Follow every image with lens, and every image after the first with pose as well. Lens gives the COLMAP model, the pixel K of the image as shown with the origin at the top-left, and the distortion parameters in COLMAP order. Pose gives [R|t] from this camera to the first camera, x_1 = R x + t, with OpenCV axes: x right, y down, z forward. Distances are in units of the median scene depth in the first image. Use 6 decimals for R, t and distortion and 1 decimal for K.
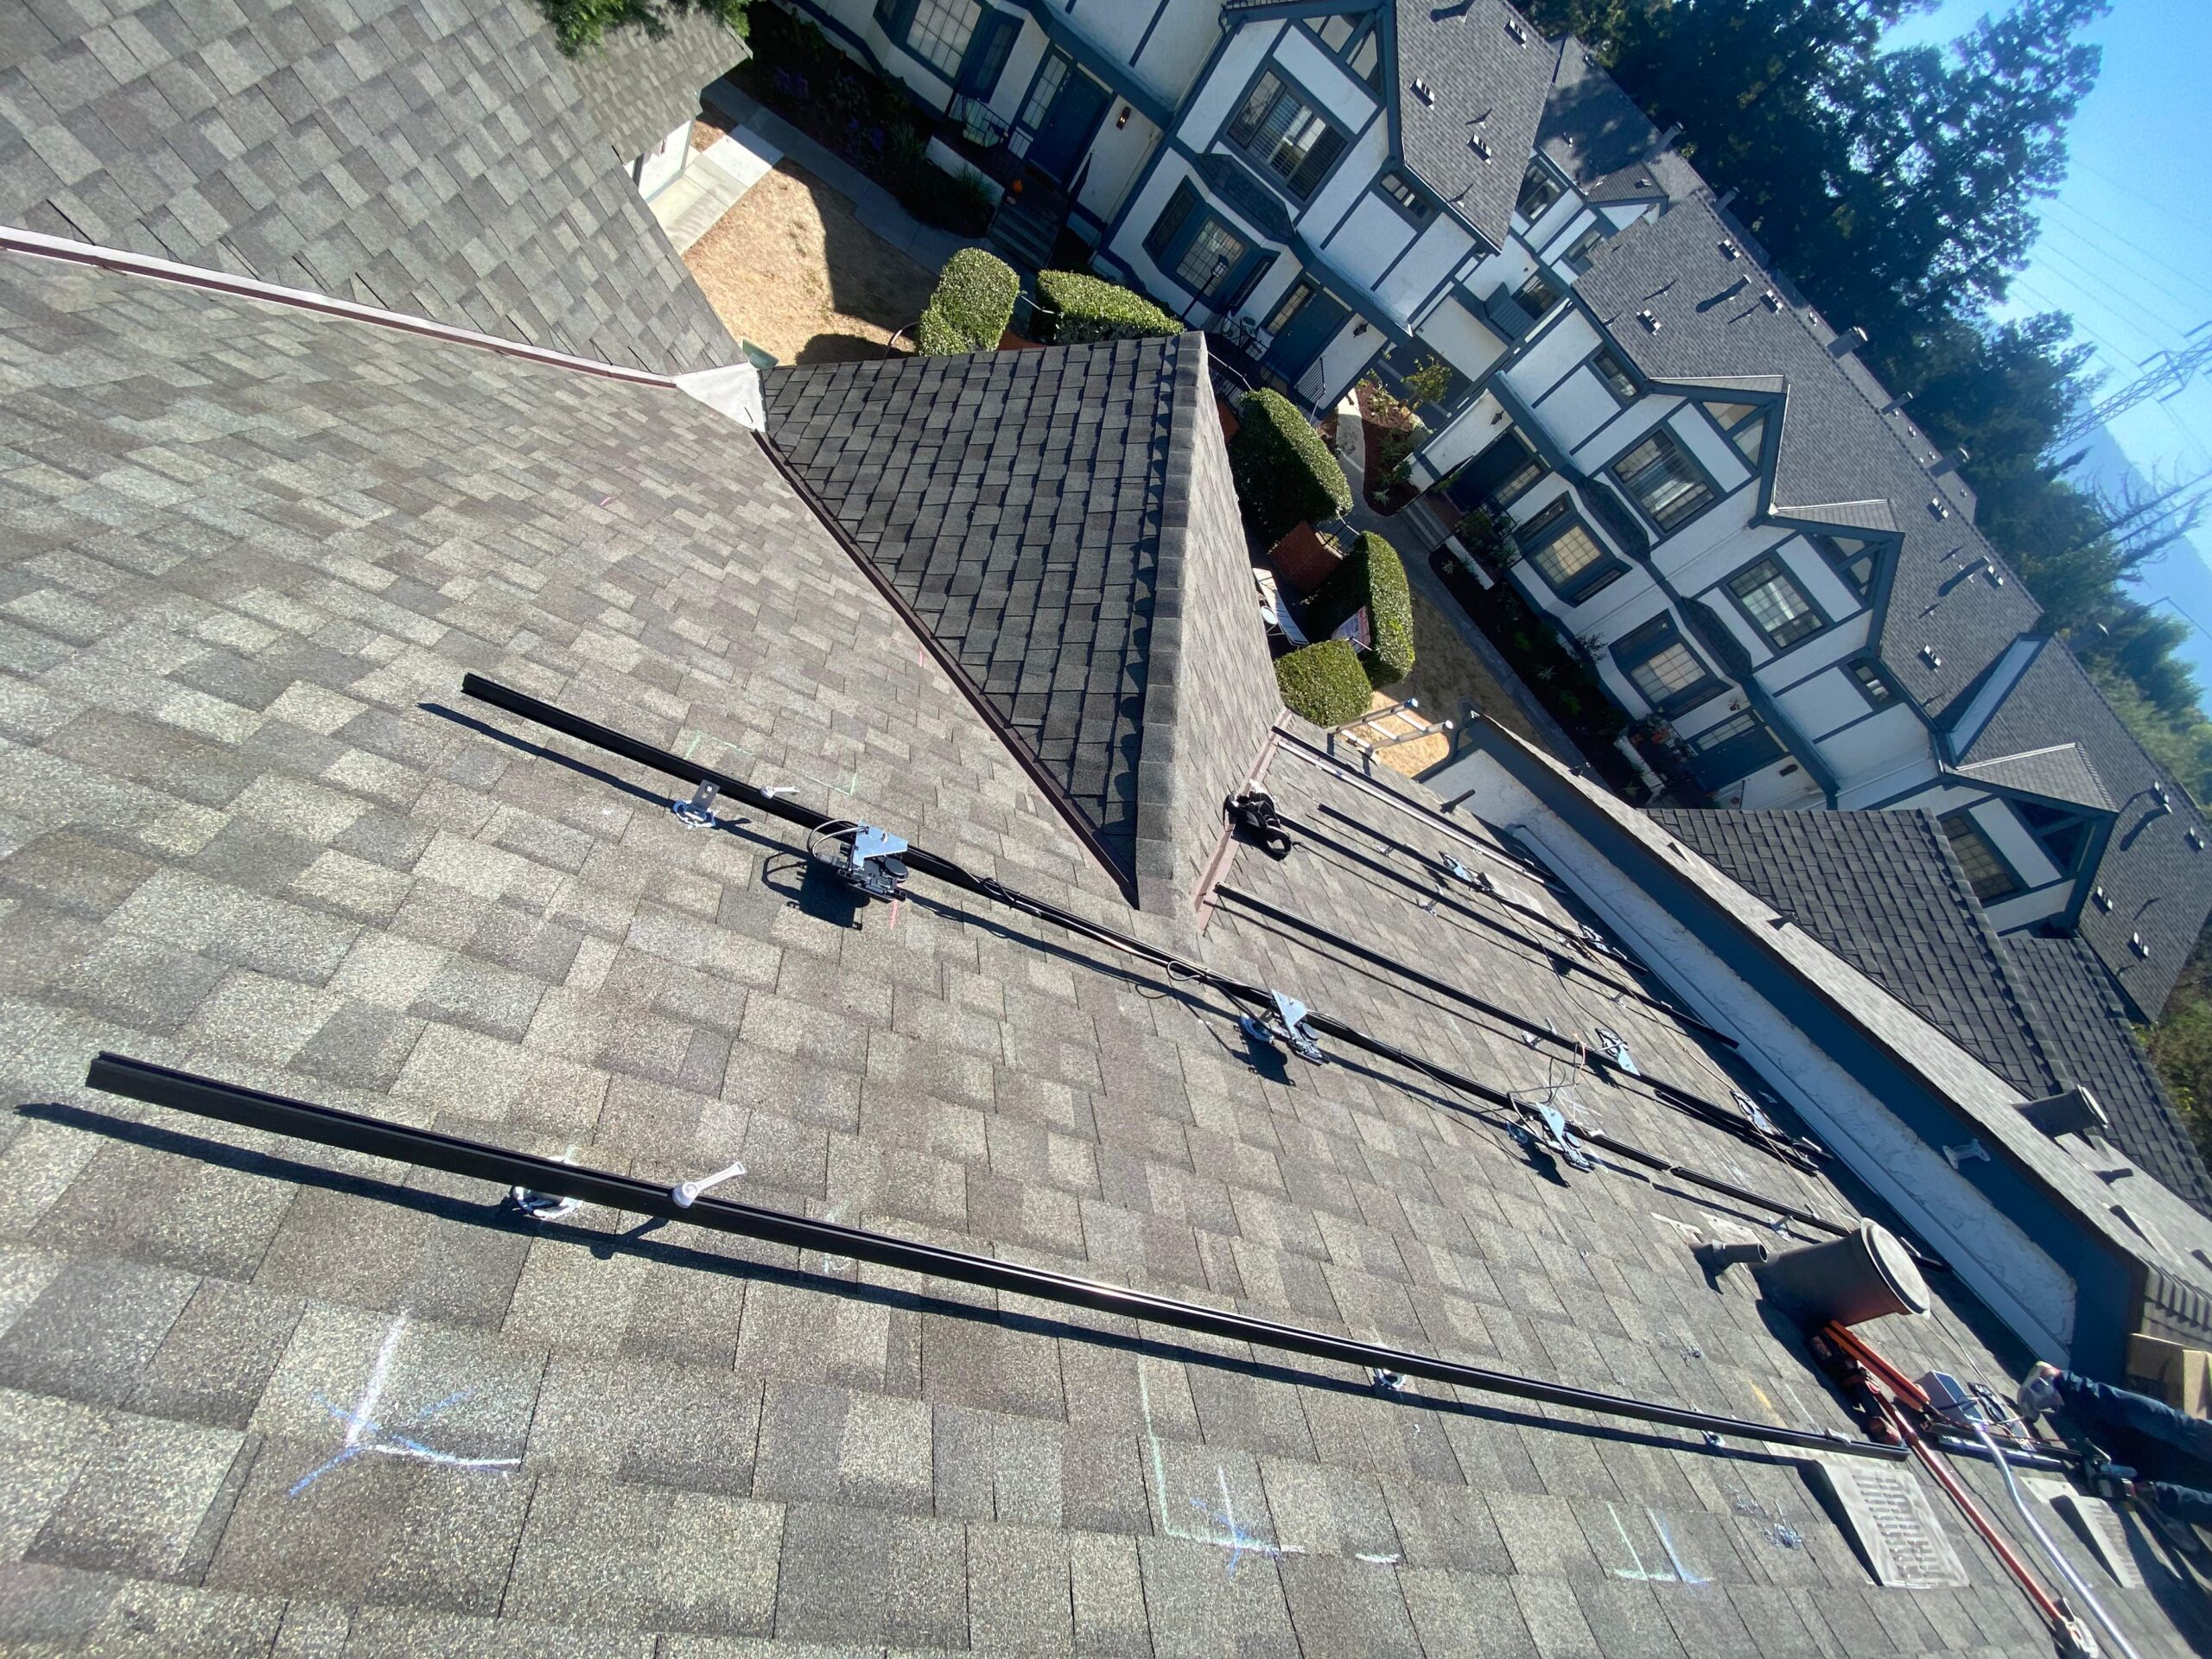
lens RADIAL K [[909.1, 0, 1106.3], [0, 909.1, 821.4], [0, 0, 1]] dist [0.015401, -0.021259]
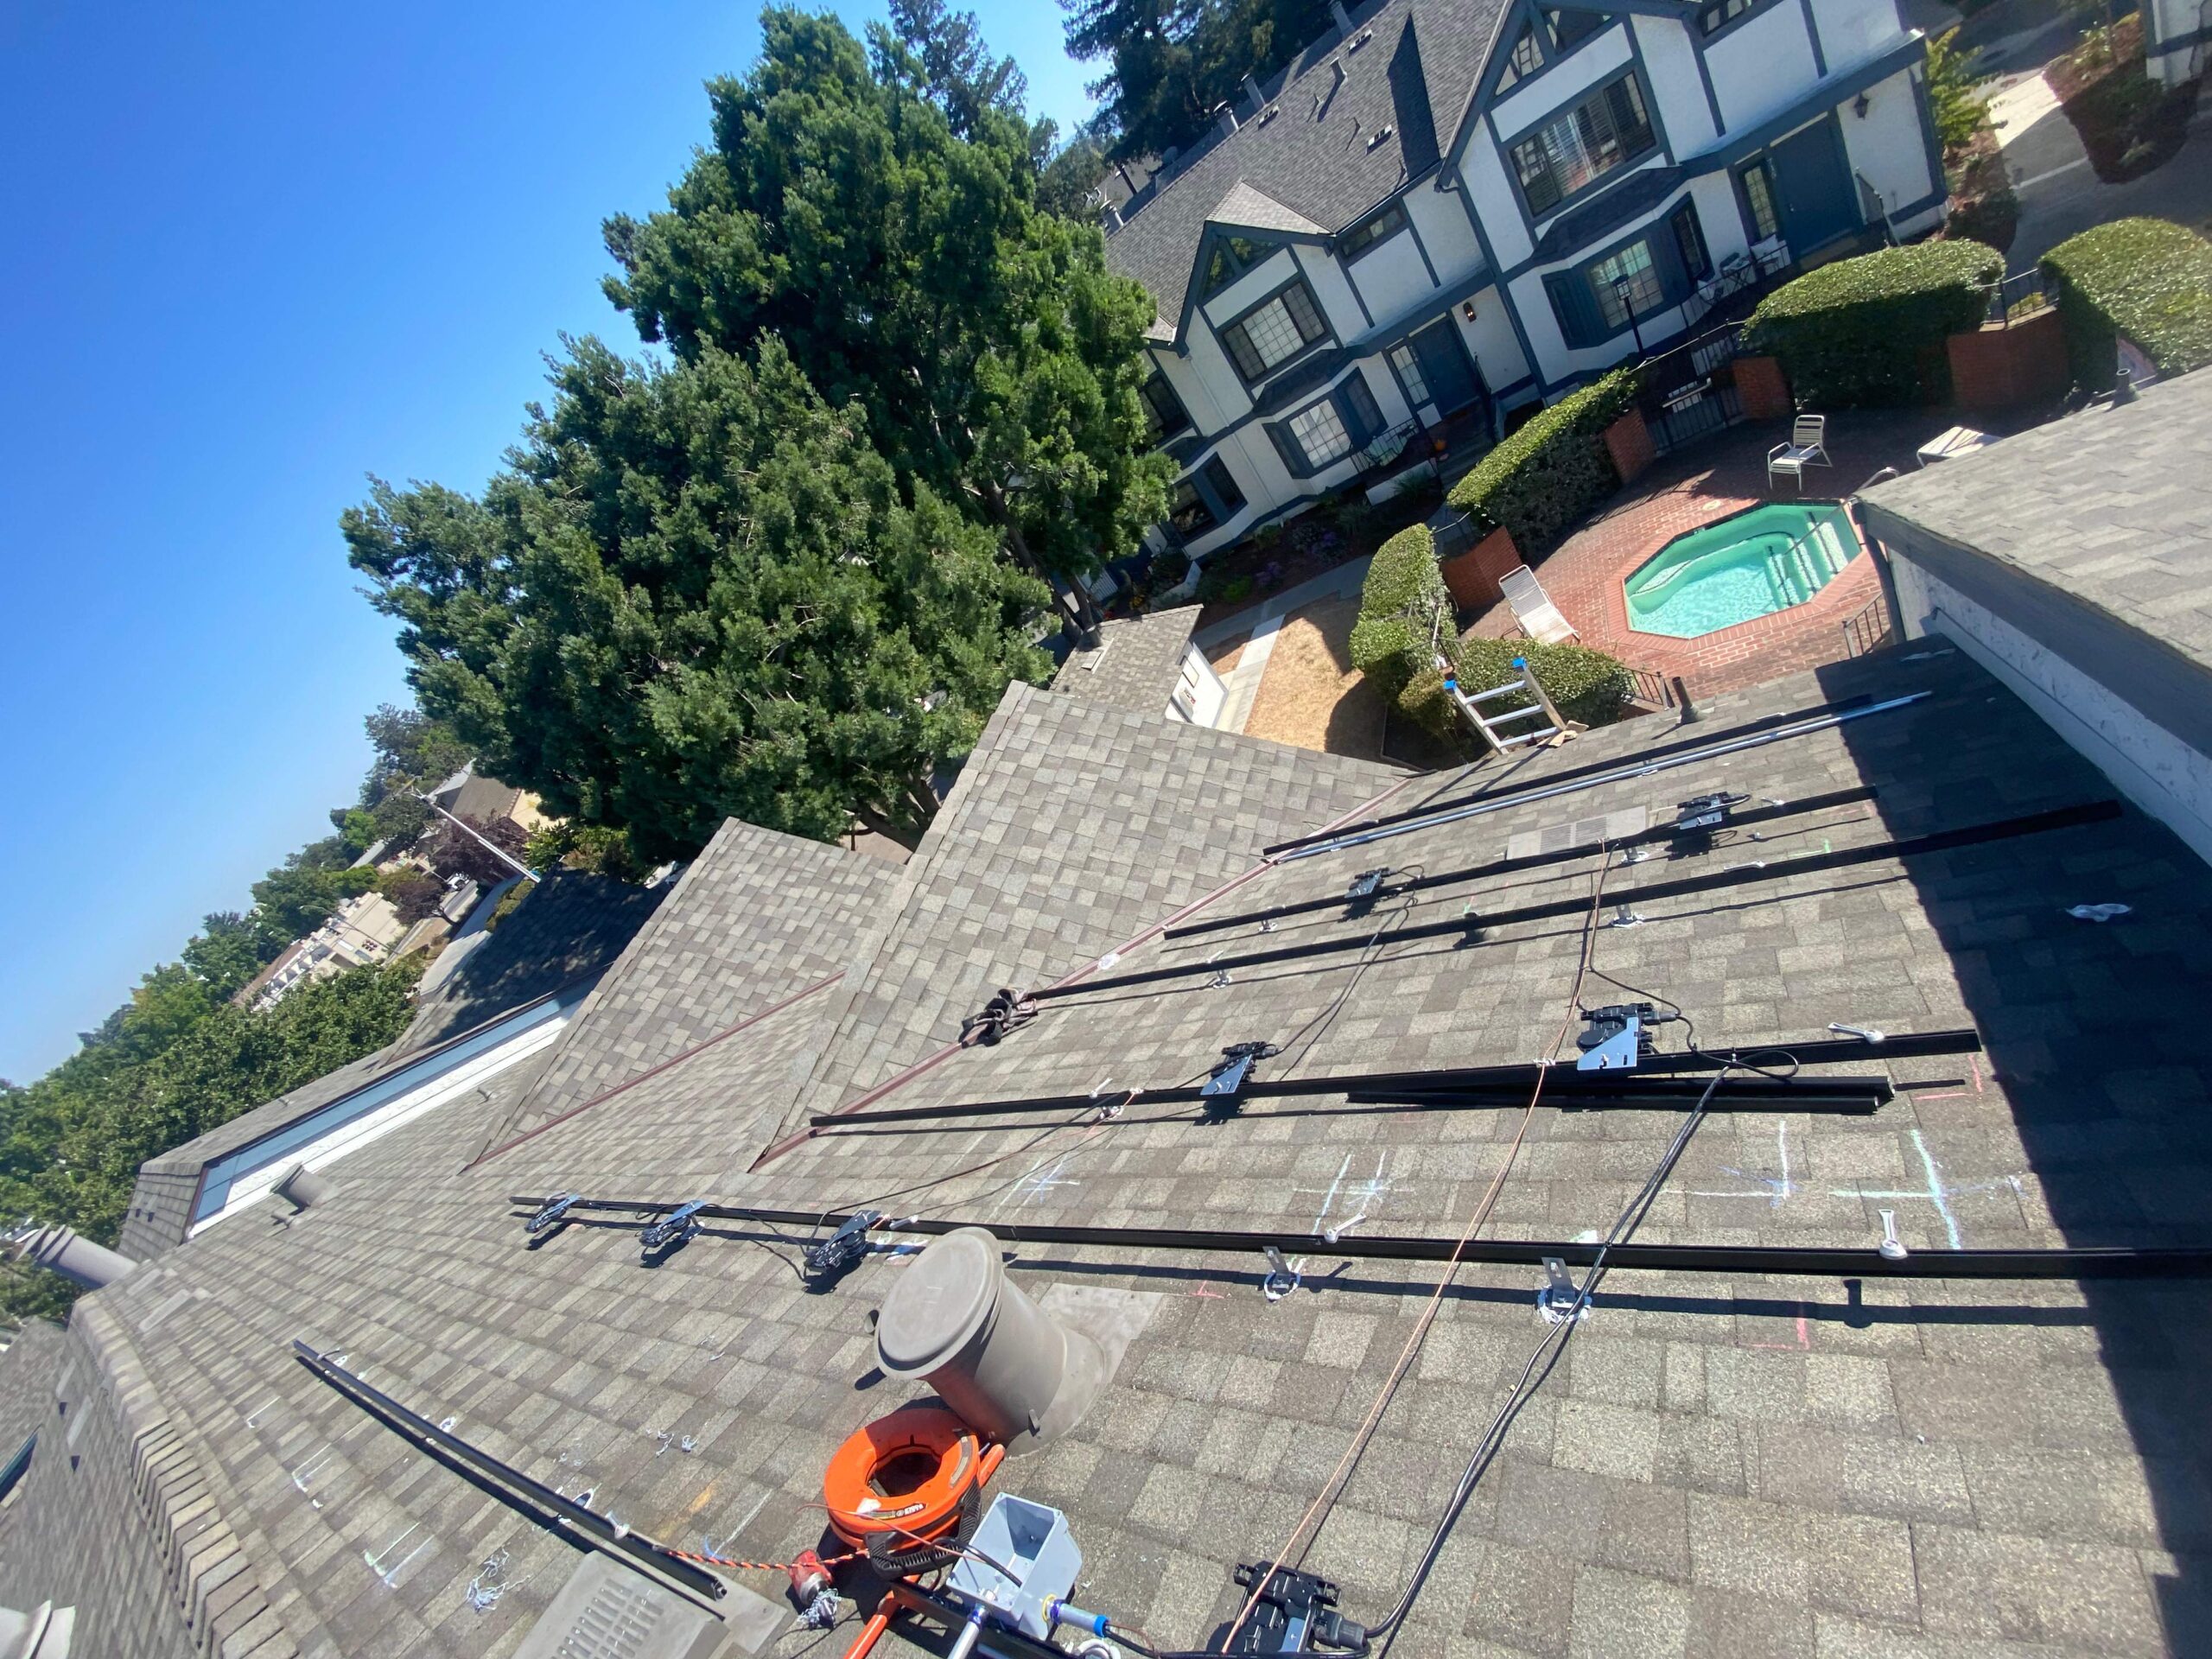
lens RADIAL K [[895.4, 0, 1106.3], [0, 895.4, 831.5], [0, 0, 1]] dist [0.006534, -0.014579]
pose [[0.339596, -0.616413, -0.710429, 0.242976], [0.324410, 0.785730, -0.526675, 0.094521], [0.882855, -0.051614, 0.466801, 0.132005]]
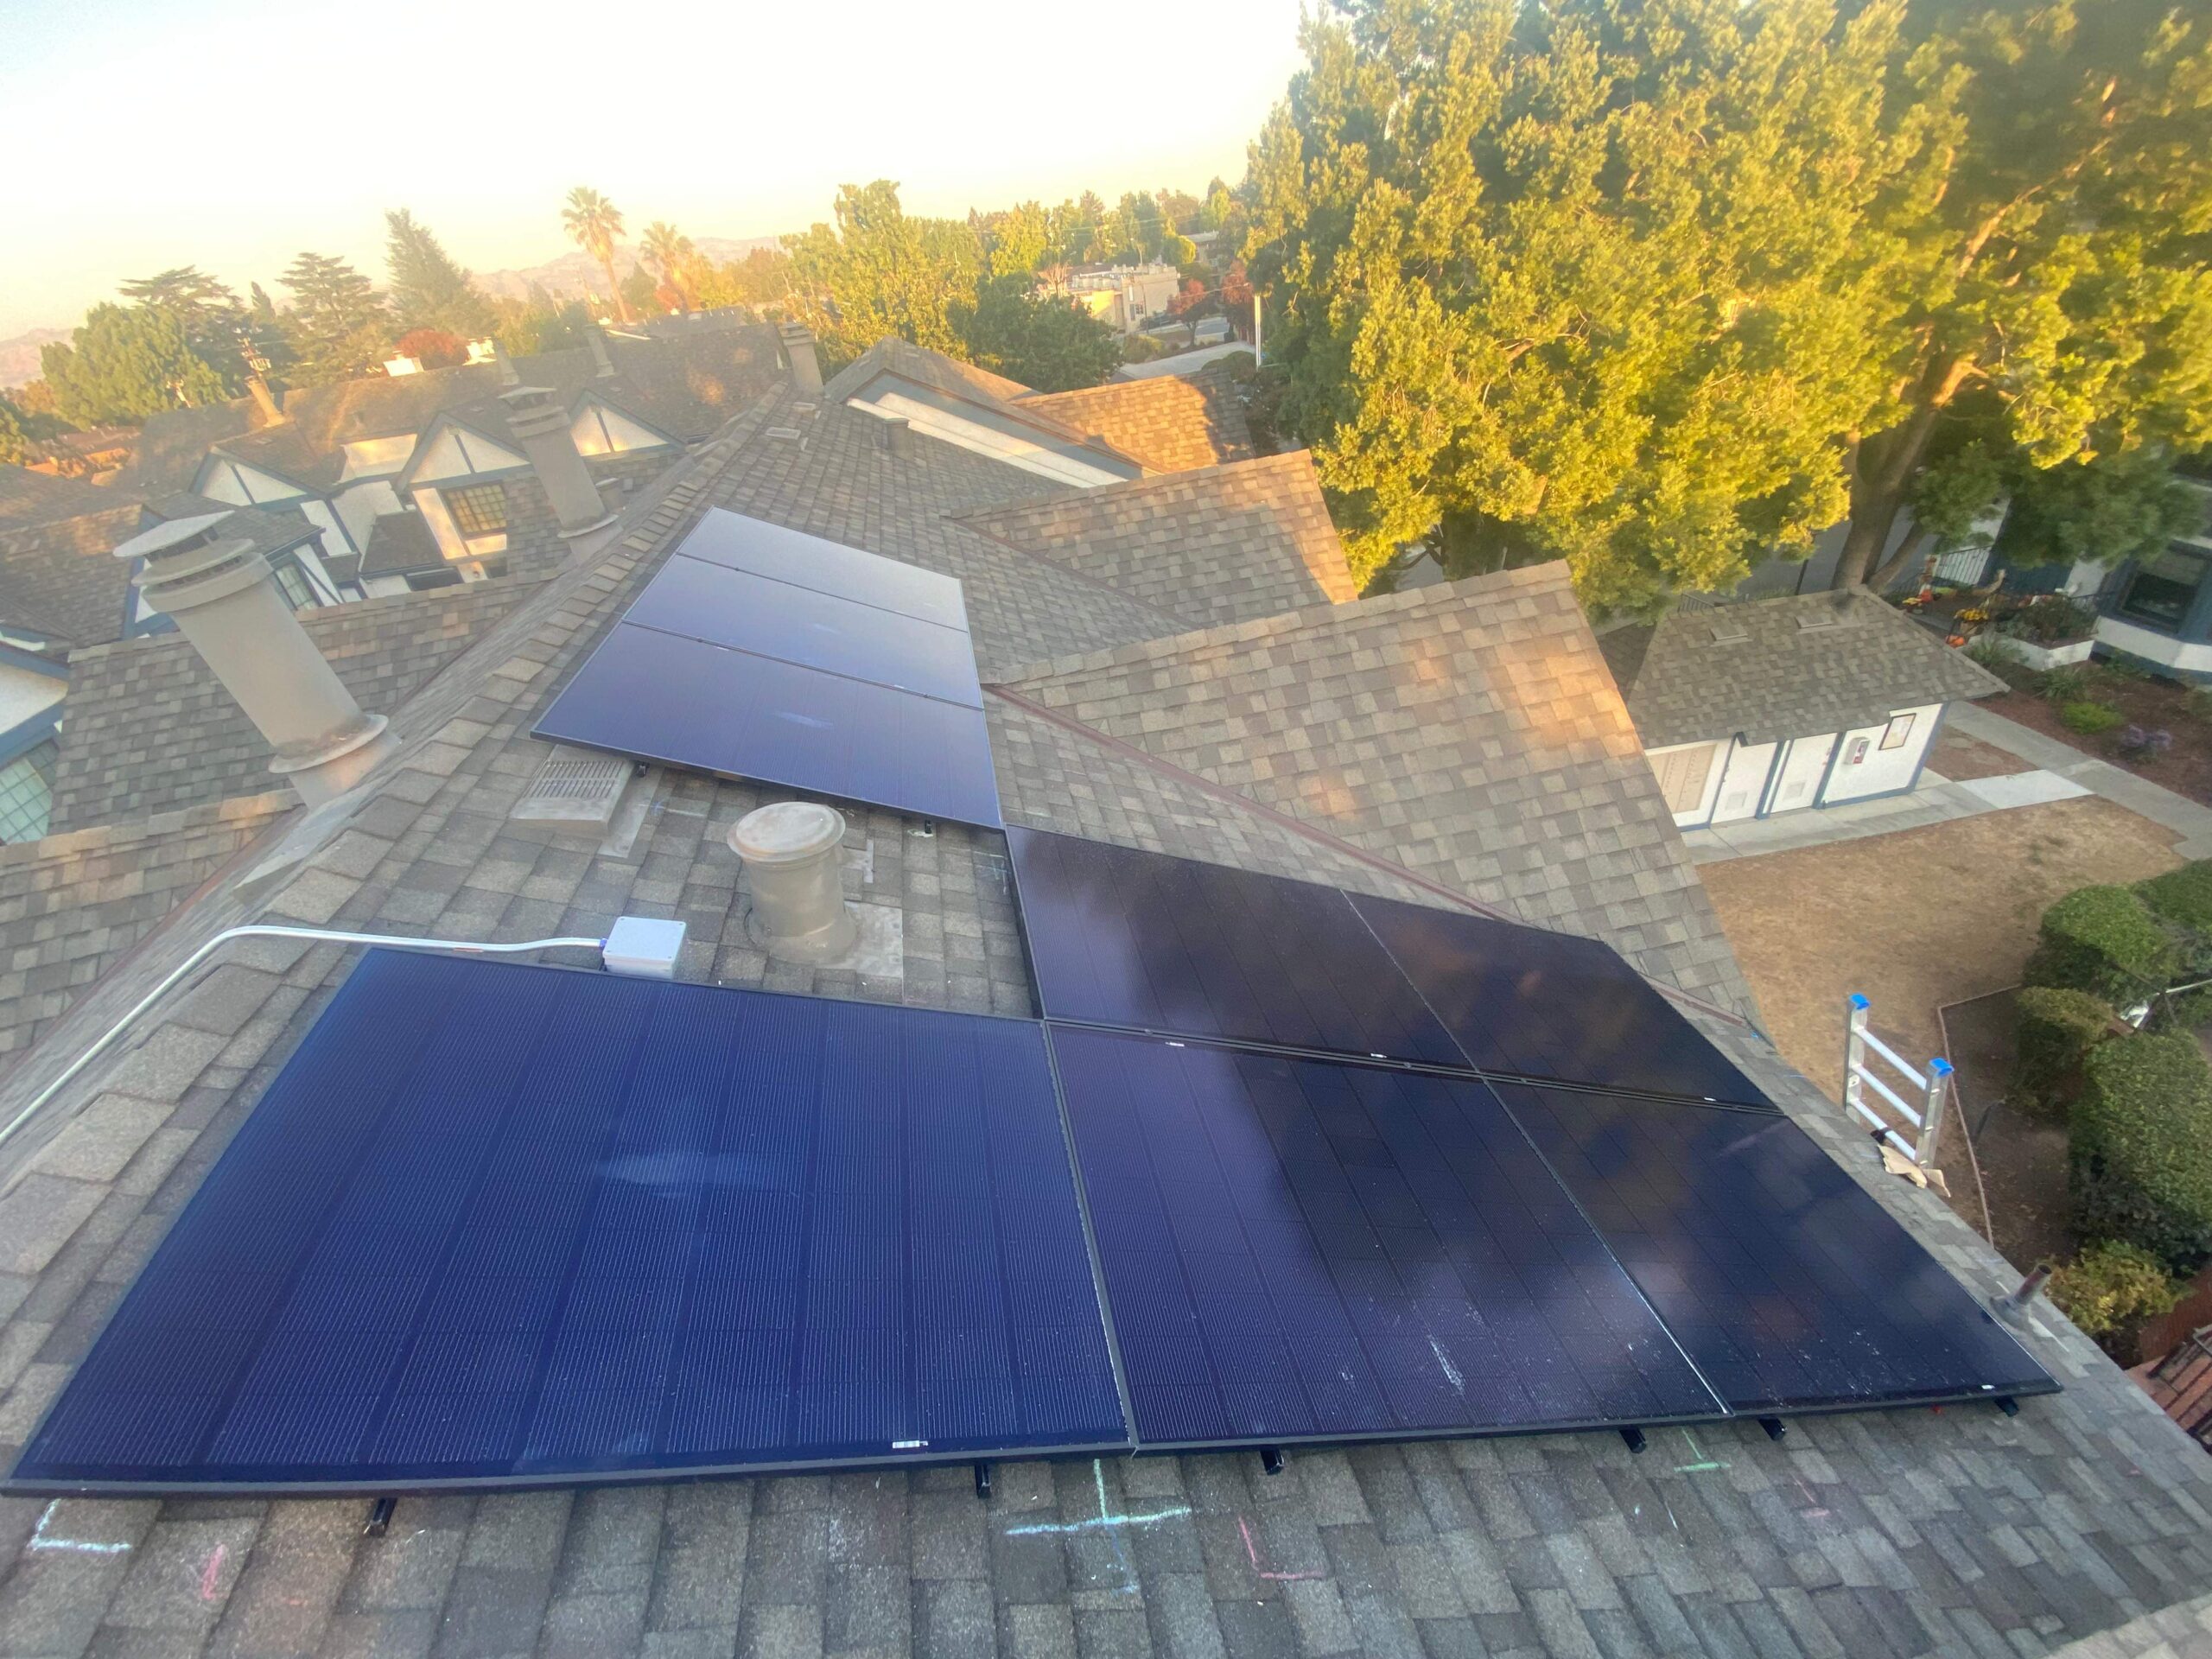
lens RADIAL K [[892.0, 0, 1105.9], [0, 892.0, 828.6], [0, 0, 1]] dist [0.009565, -0.015921]
pose [[0.193309, -0.033805, -0.980555, 0.280704], [-0.657478, 0.737351, -0.155037, 0.063539], [0.728254, 0.674664, 0.120311, 0.180738]]
